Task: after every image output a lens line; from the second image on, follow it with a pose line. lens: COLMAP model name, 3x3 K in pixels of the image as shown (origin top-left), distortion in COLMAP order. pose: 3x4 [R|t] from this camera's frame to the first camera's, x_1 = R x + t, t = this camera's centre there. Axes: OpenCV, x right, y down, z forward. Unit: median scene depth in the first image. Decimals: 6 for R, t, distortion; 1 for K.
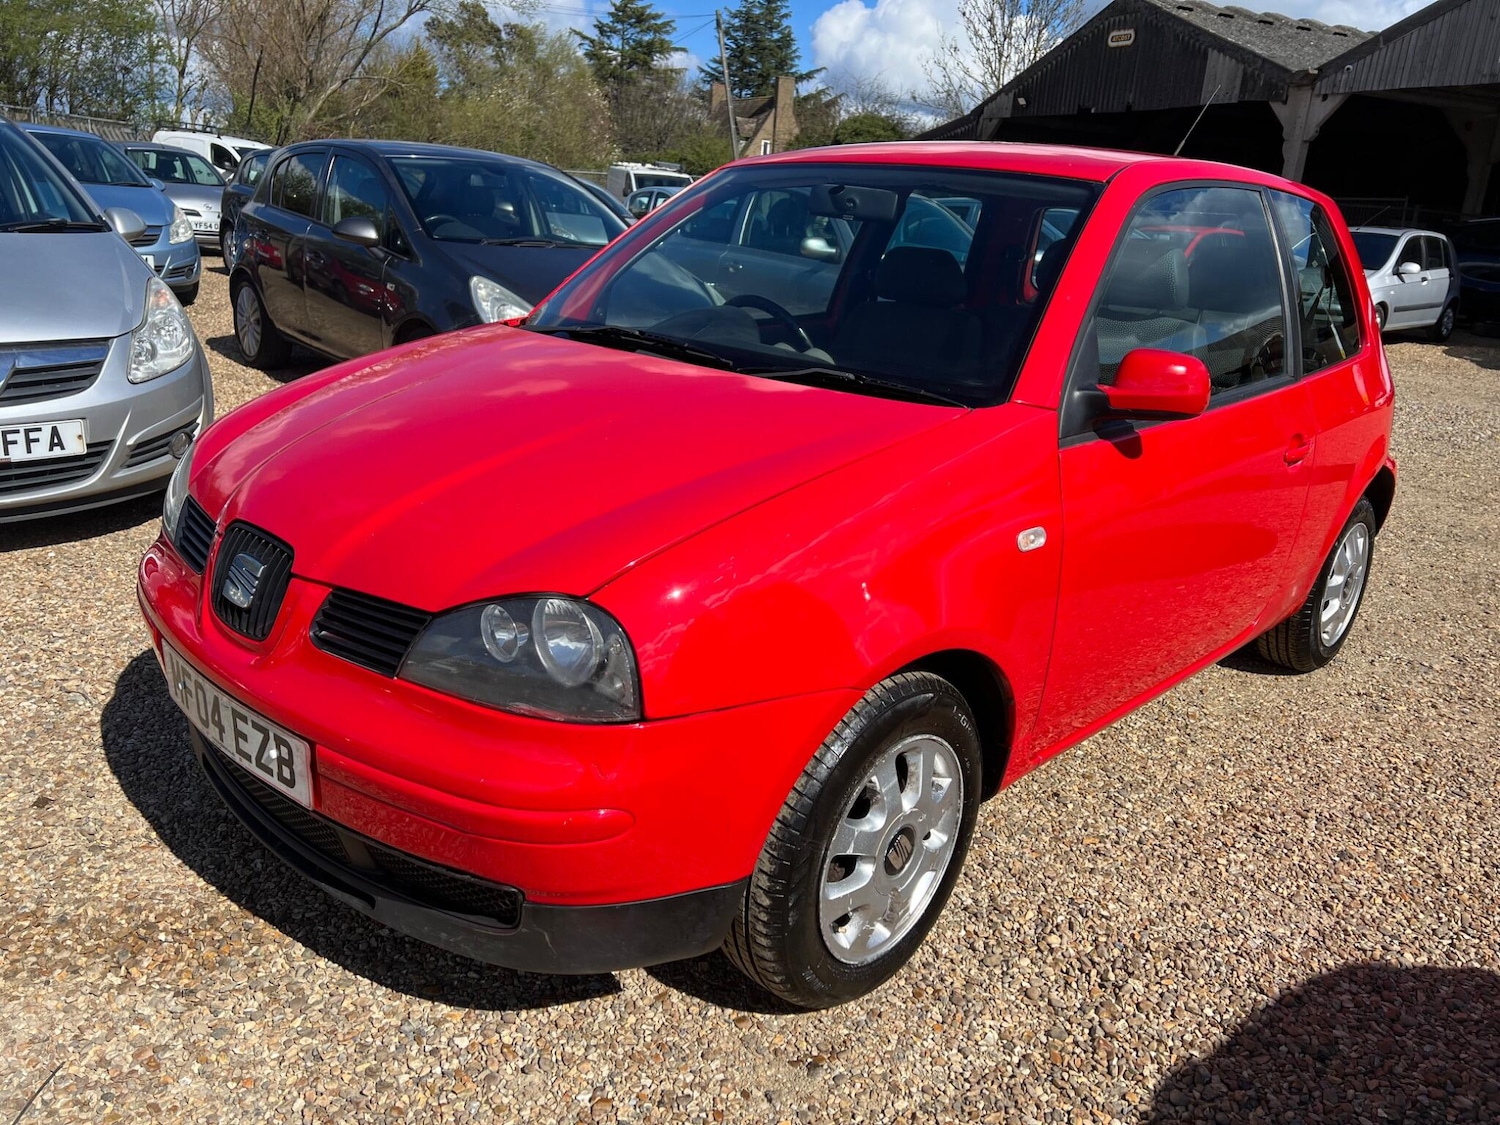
lens RADIAL K [[1107.7, 0, 754.0], [0, 1107.7, 566.0], [0, 0, 1]] dist [0.062658, -0.064898]
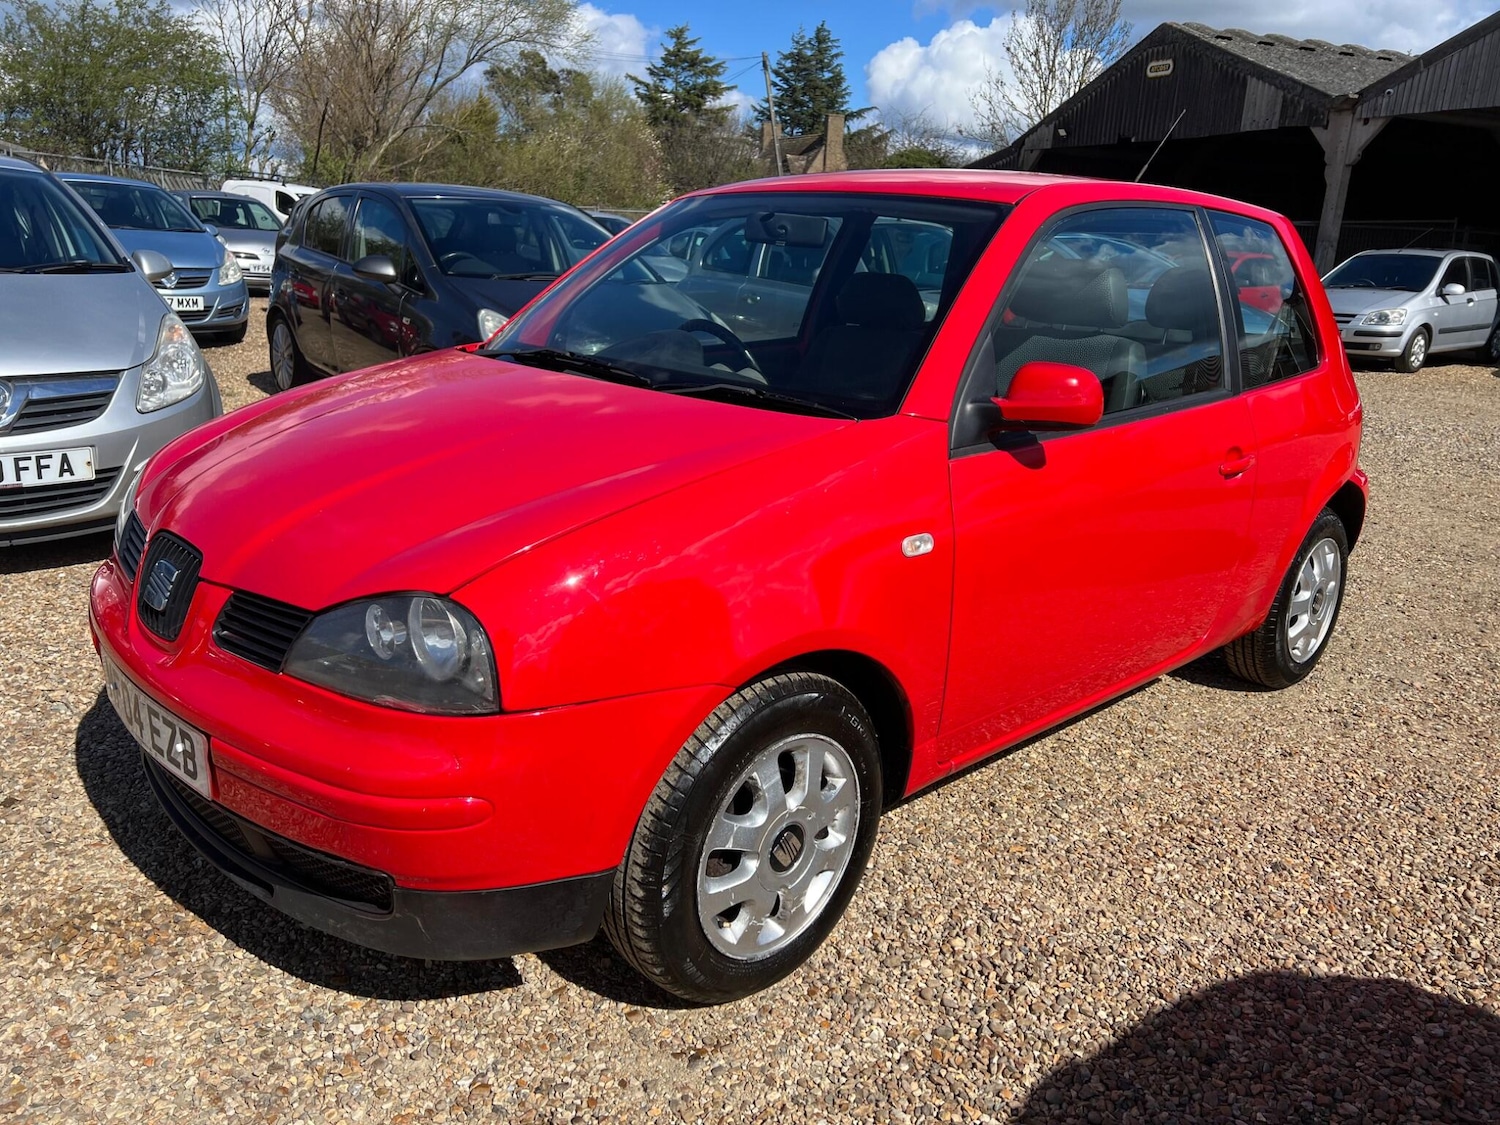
lens RADIAL K [[1107.7, 0, 752.1], [0, 1107.7, 549.3], [0, 0, 1]] dist [0.062658, -0.064898]
pose [[0.998680, -0.004357, -0.051178, 0.111224], [0.002185, 0.999098, -0.042413, 0.017452], [0.051316, 0.042245, 0.997789, -0.027352]]
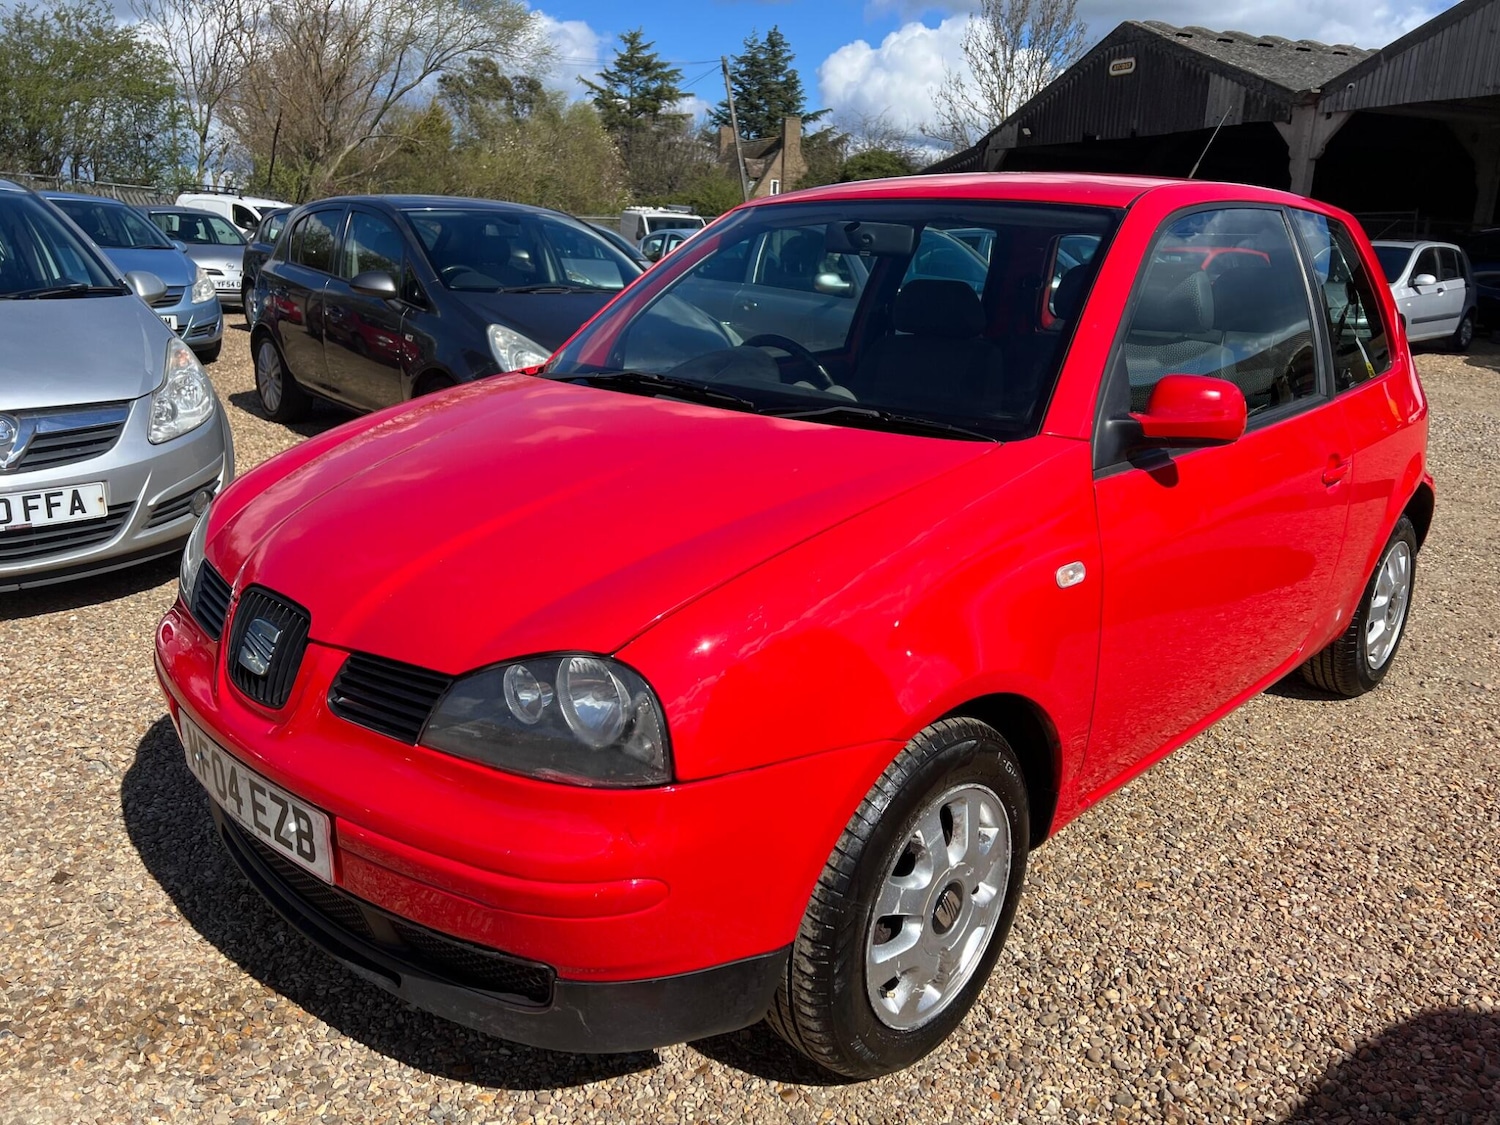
lens RADIAL K [[1107.7, 0, 758.9], [0, 1107.7, 550.2], [0, 0, 1]] dist [0.062658, -0.064898]
pose [[0.999285, -0.034591, -0.015261, -0.003801], [0.033890, 0.998455, -0.044024, -0.009103], [0.016761, 0.043476, 0.998914, 0.022839]]
